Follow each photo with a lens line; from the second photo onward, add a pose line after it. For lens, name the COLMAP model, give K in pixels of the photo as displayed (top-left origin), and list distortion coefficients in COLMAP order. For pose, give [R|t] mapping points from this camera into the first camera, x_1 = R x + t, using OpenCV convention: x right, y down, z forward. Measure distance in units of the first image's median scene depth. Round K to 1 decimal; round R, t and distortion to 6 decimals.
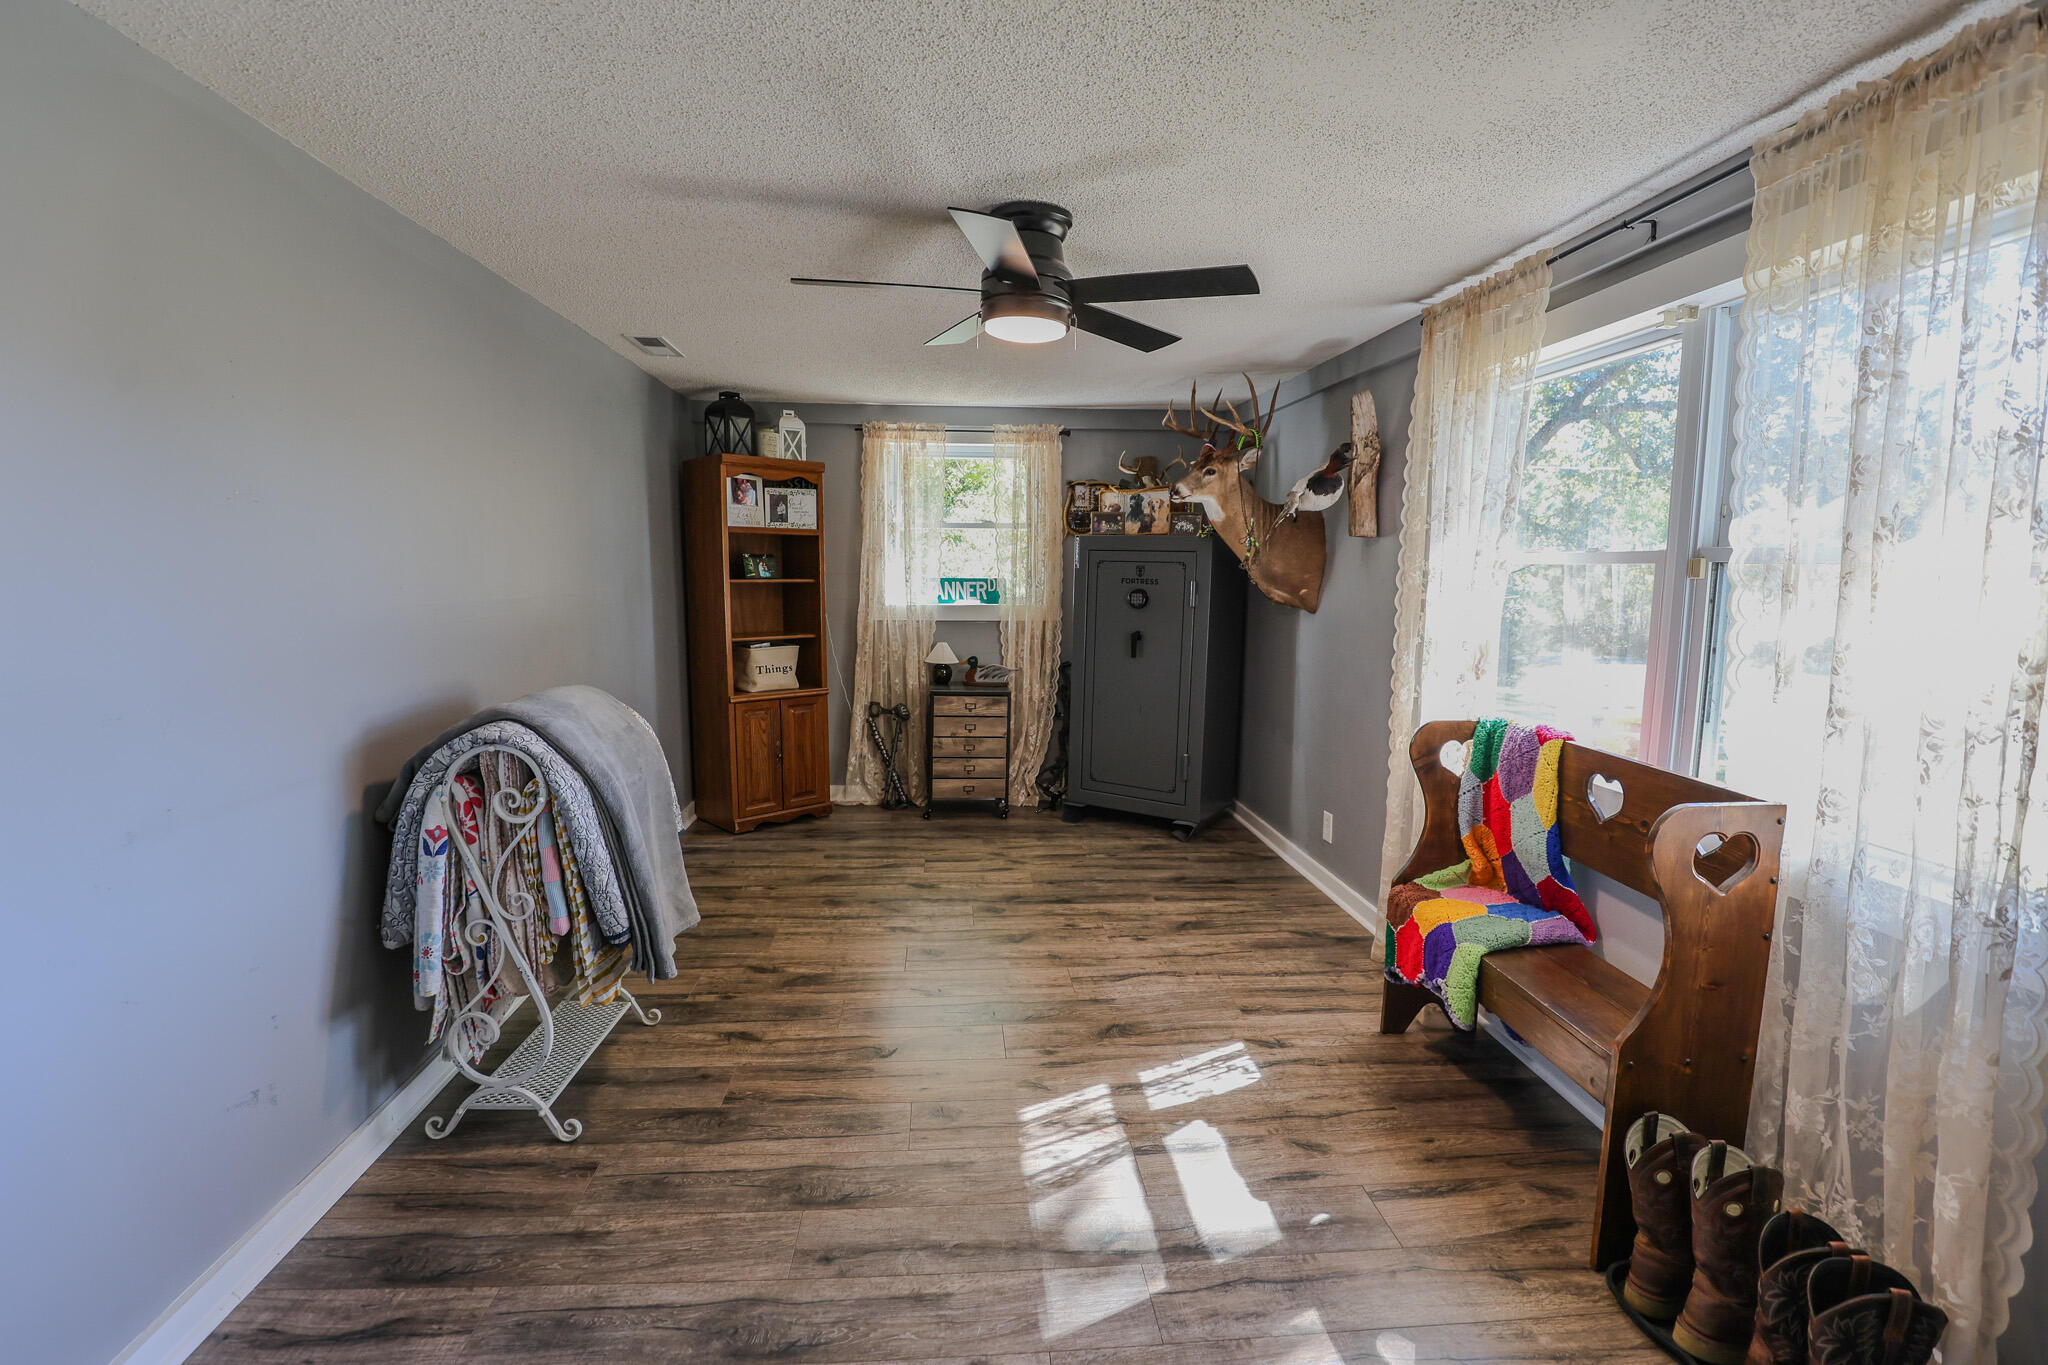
lens RADIAL K [[983.7, 0, 1014.2], [0, 983.7, 684.5], [0, 0, 1]] dist [-0.039925, 0.008685]
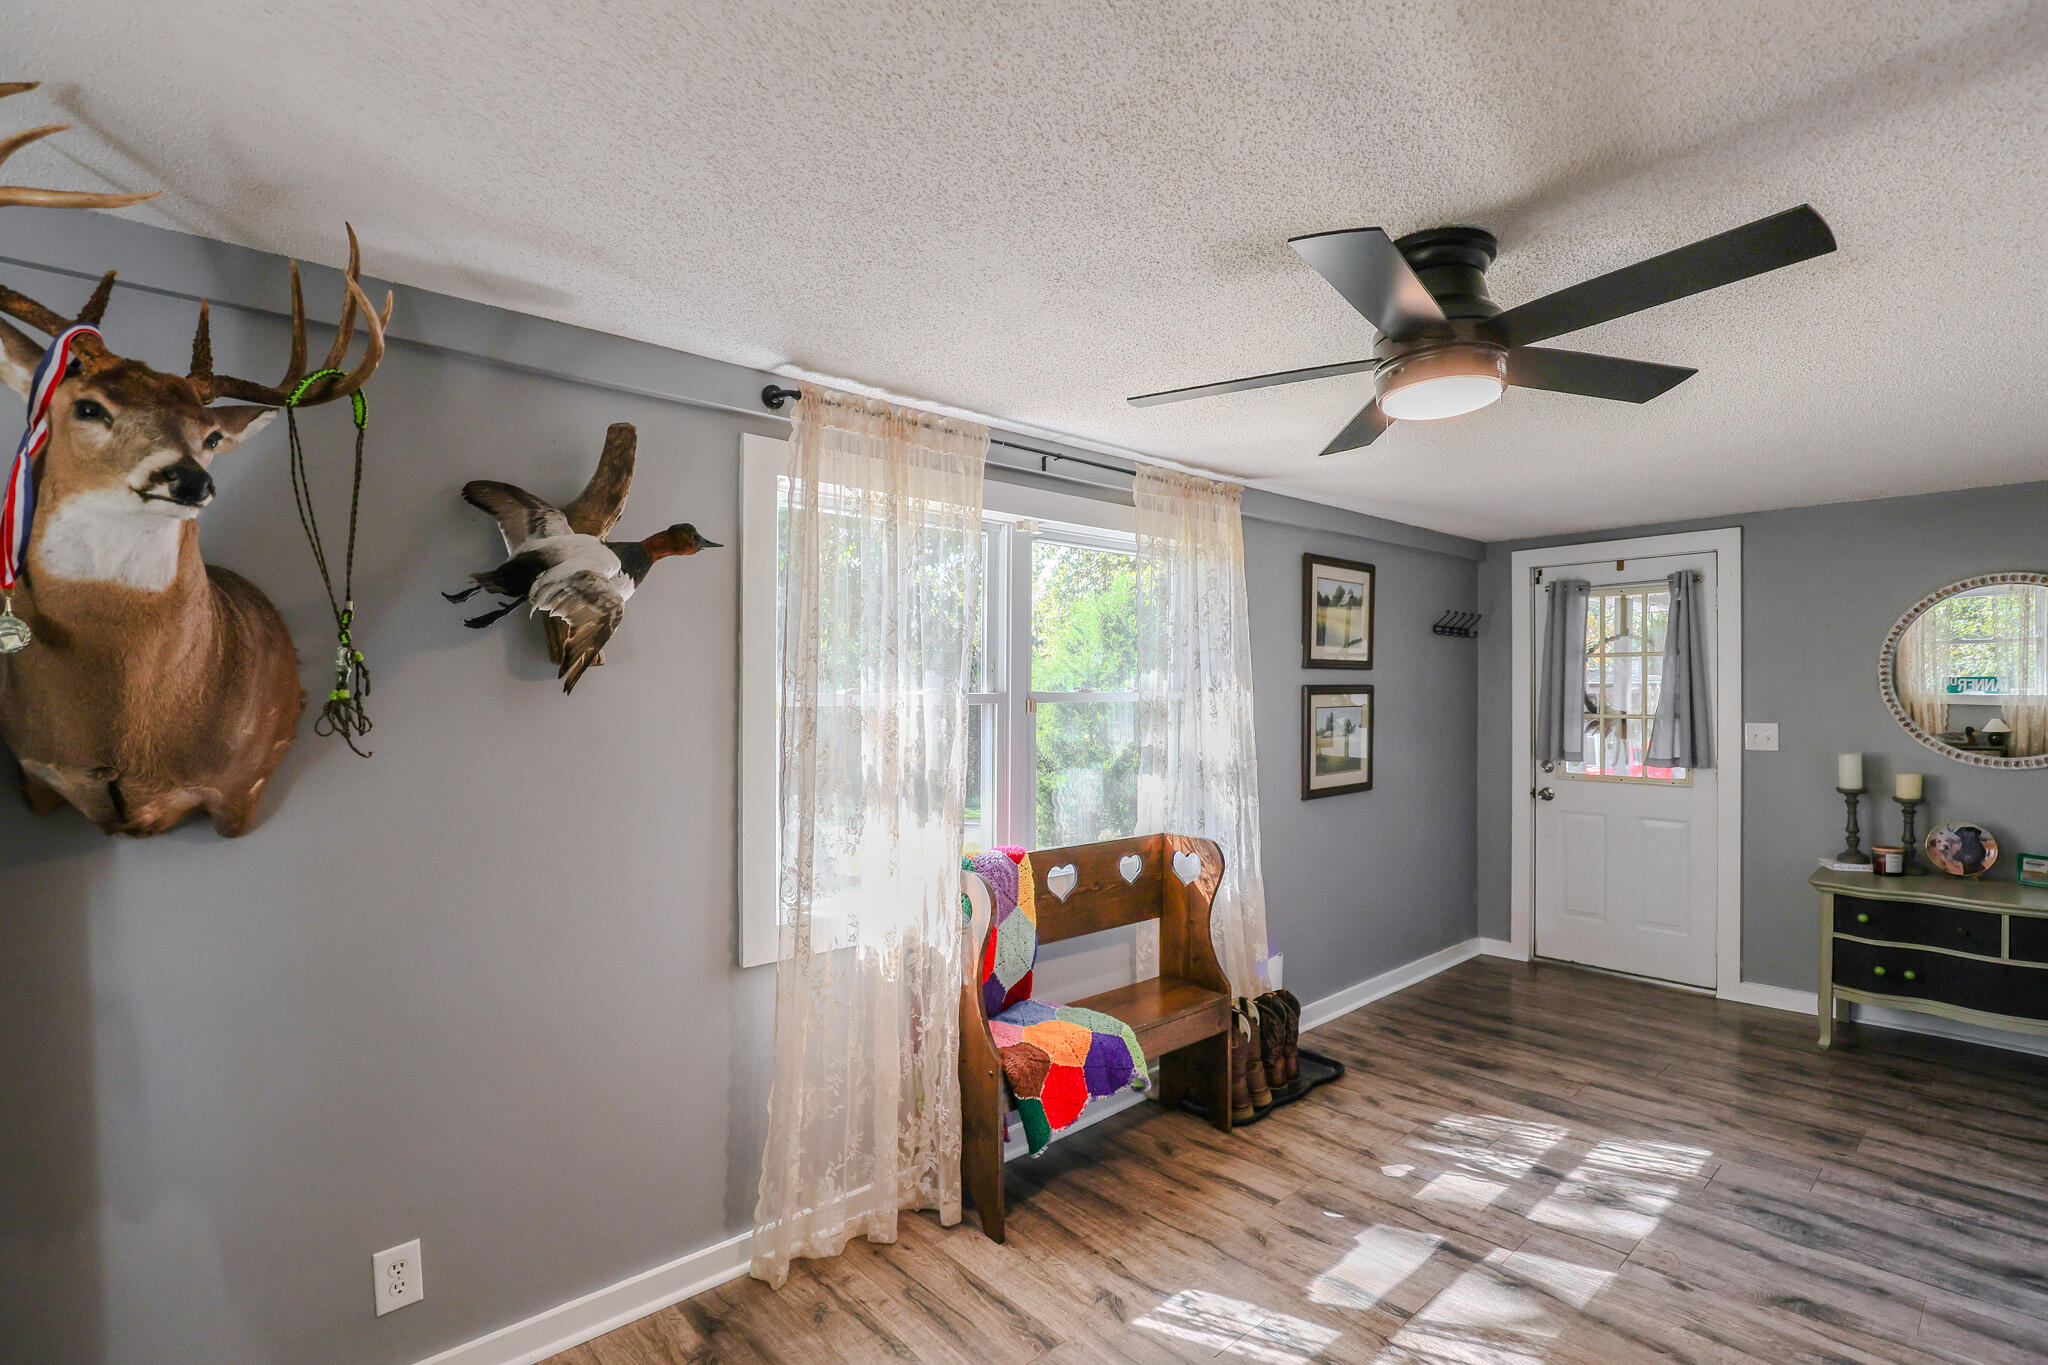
lens RADIAL K [[983.7, 0, 1001.6], [0, 983.7, 685.1], [0, 0, 1]] dist [-0.039925, 0.008685]
pose [[-0.613887, 0.001250, 0.789393, -0.380283], [0.092348, 0.993246, 0.070243, -0.245062], [-0.783974, 0.116020, -0.609856, 1.818067]]
